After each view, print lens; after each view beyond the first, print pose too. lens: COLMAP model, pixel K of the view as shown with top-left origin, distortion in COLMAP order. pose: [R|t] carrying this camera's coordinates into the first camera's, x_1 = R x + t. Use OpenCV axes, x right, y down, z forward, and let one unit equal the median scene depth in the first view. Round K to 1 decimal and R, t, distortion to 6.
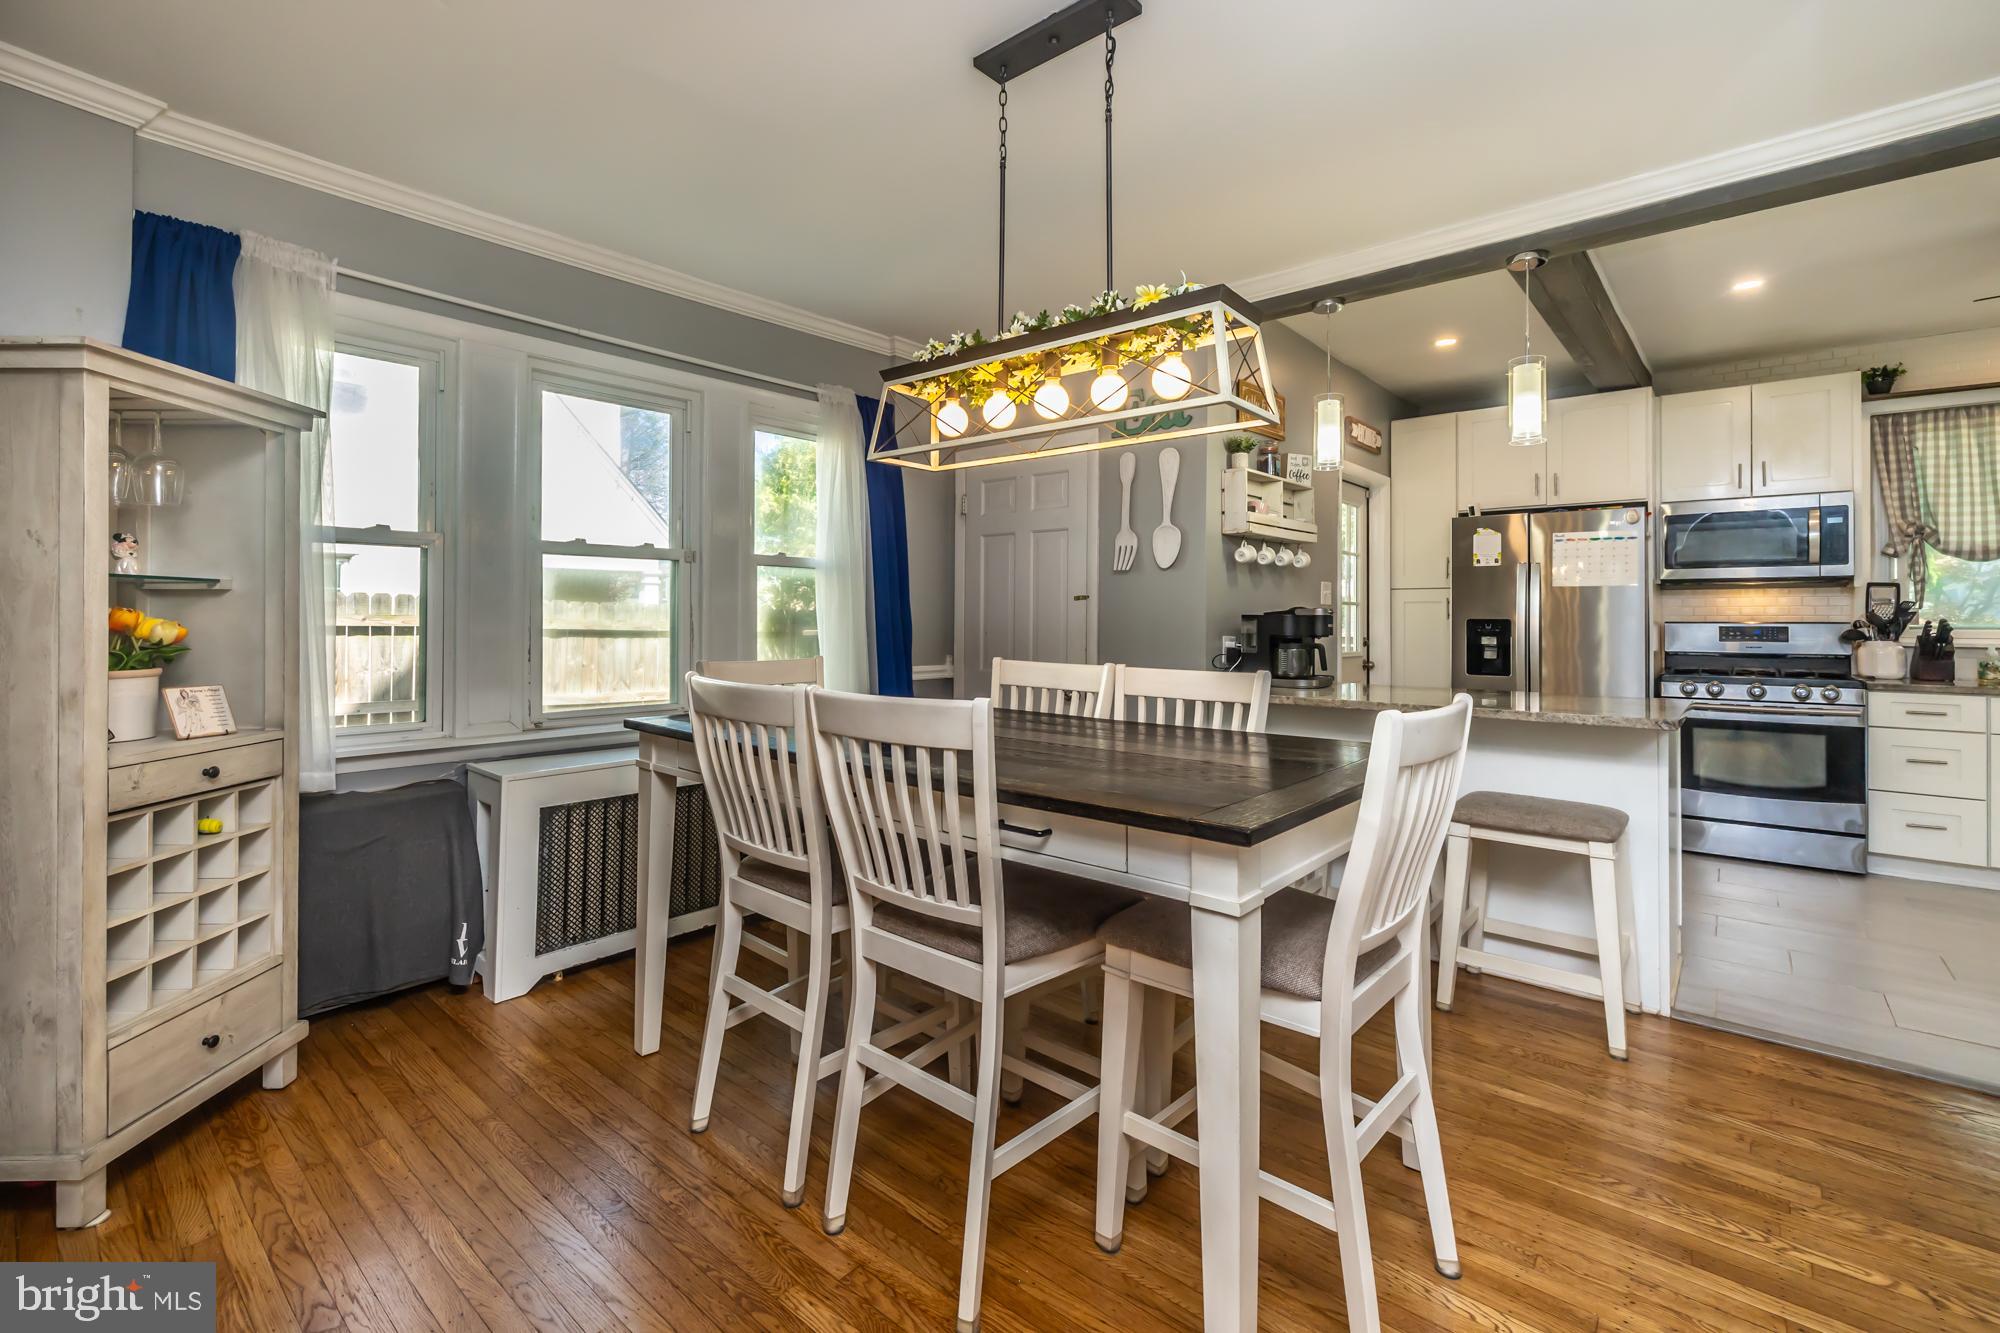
lens RADIAL K [[873.9, 0, 990.4], [0, 873.9, 607.3], [0, 0, 1]] dist [-0.000464, -0.000243]
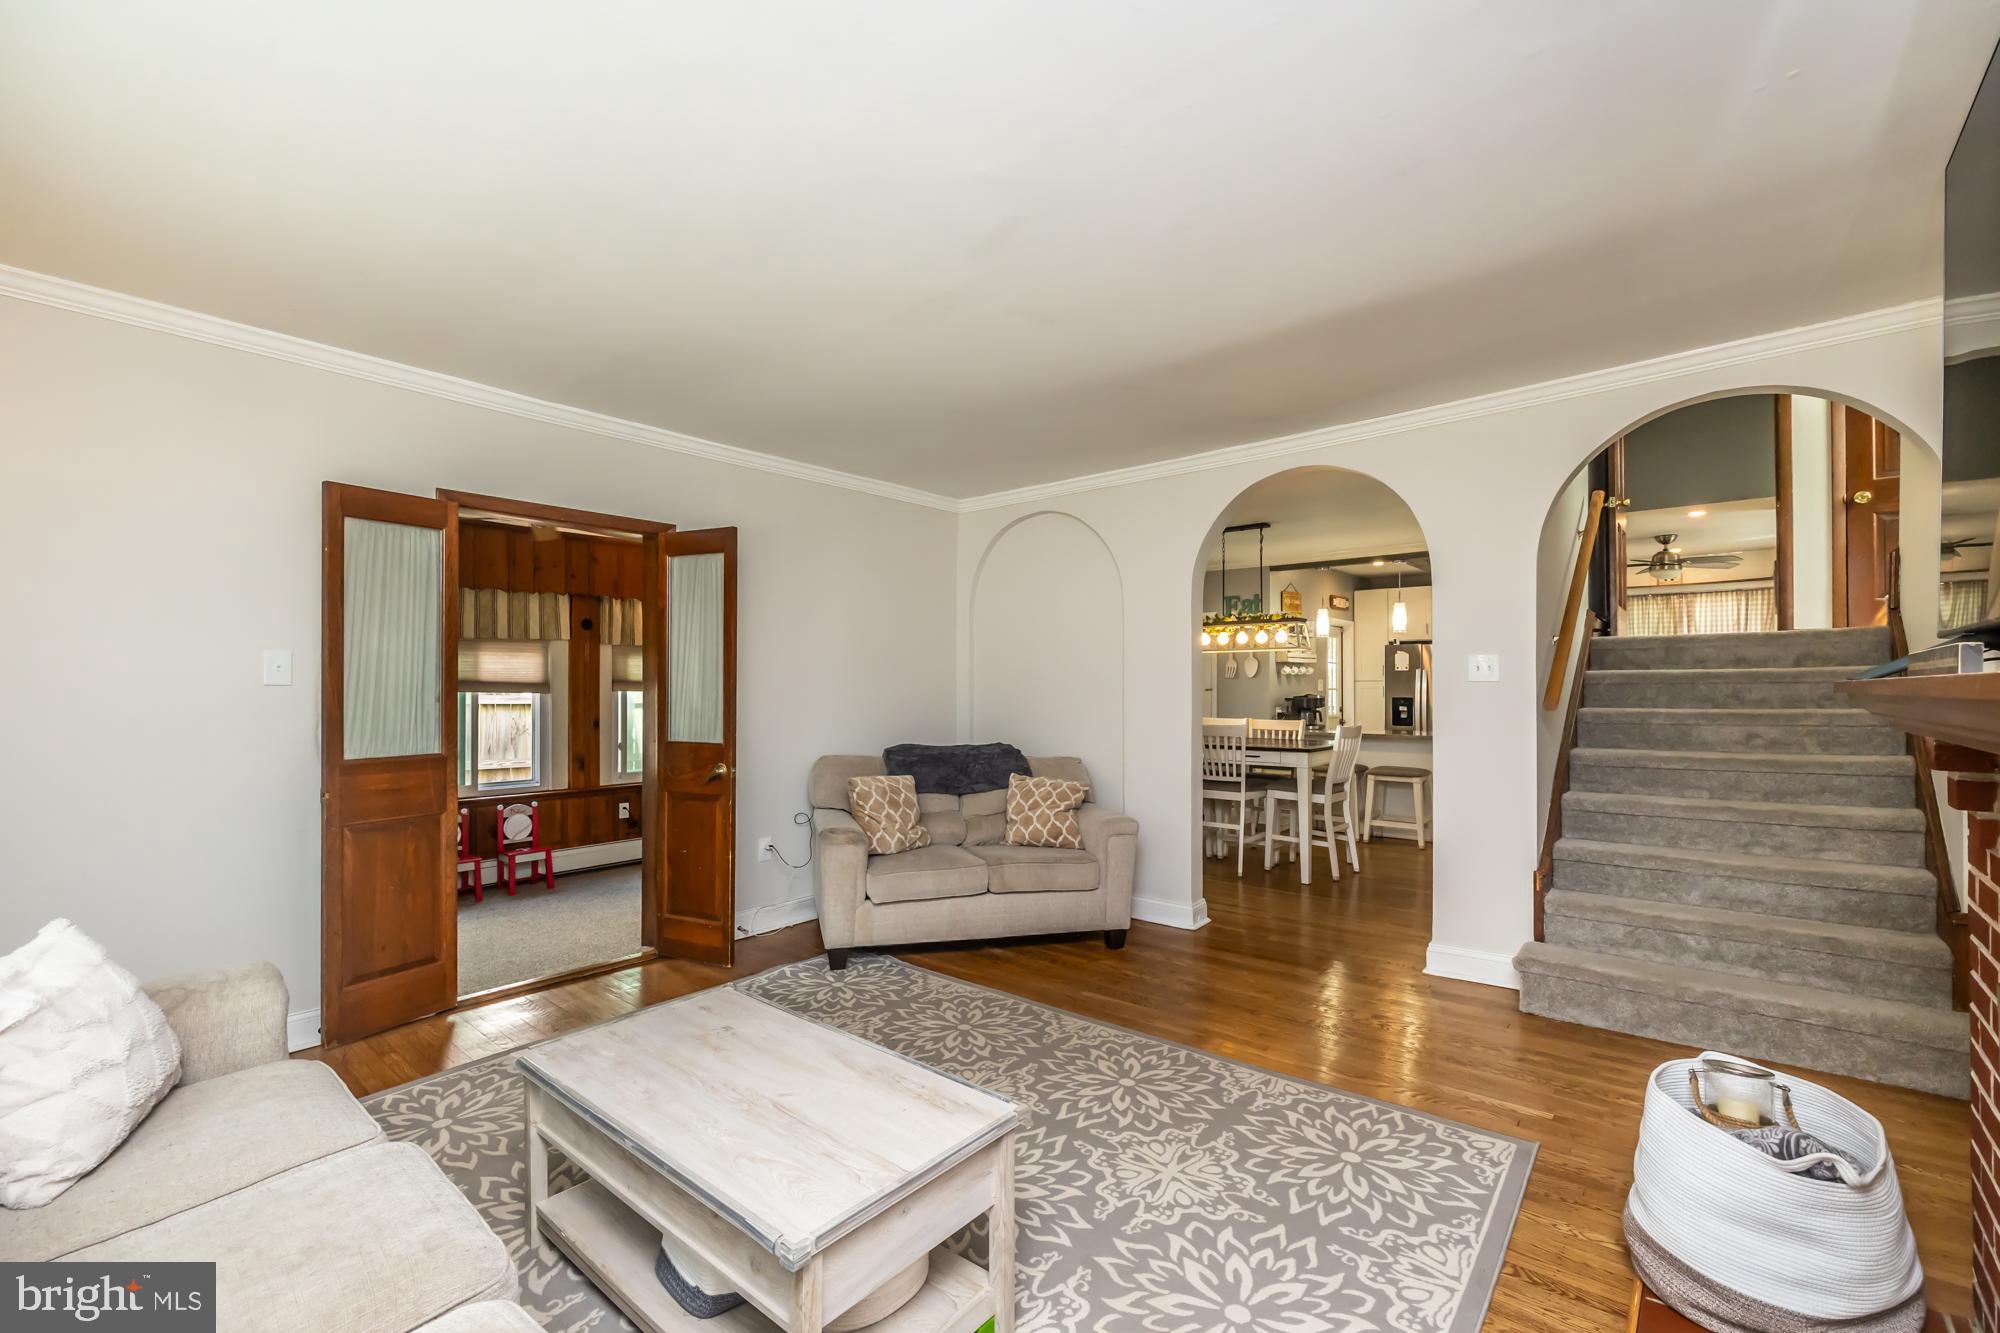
lens RADIAL K [[849.5, 0, 1011.0], [0, 849.5, 662.3], [0, 0, 1]] dist [0.002180, -0.000107]
pose [[0.999674, 0.000046, 0.025530, -0.409606], [0.000196, 0.999955, -0.009471, -0.054482], [-0.025530, 0.009473, 0.999629, -1.013021]]
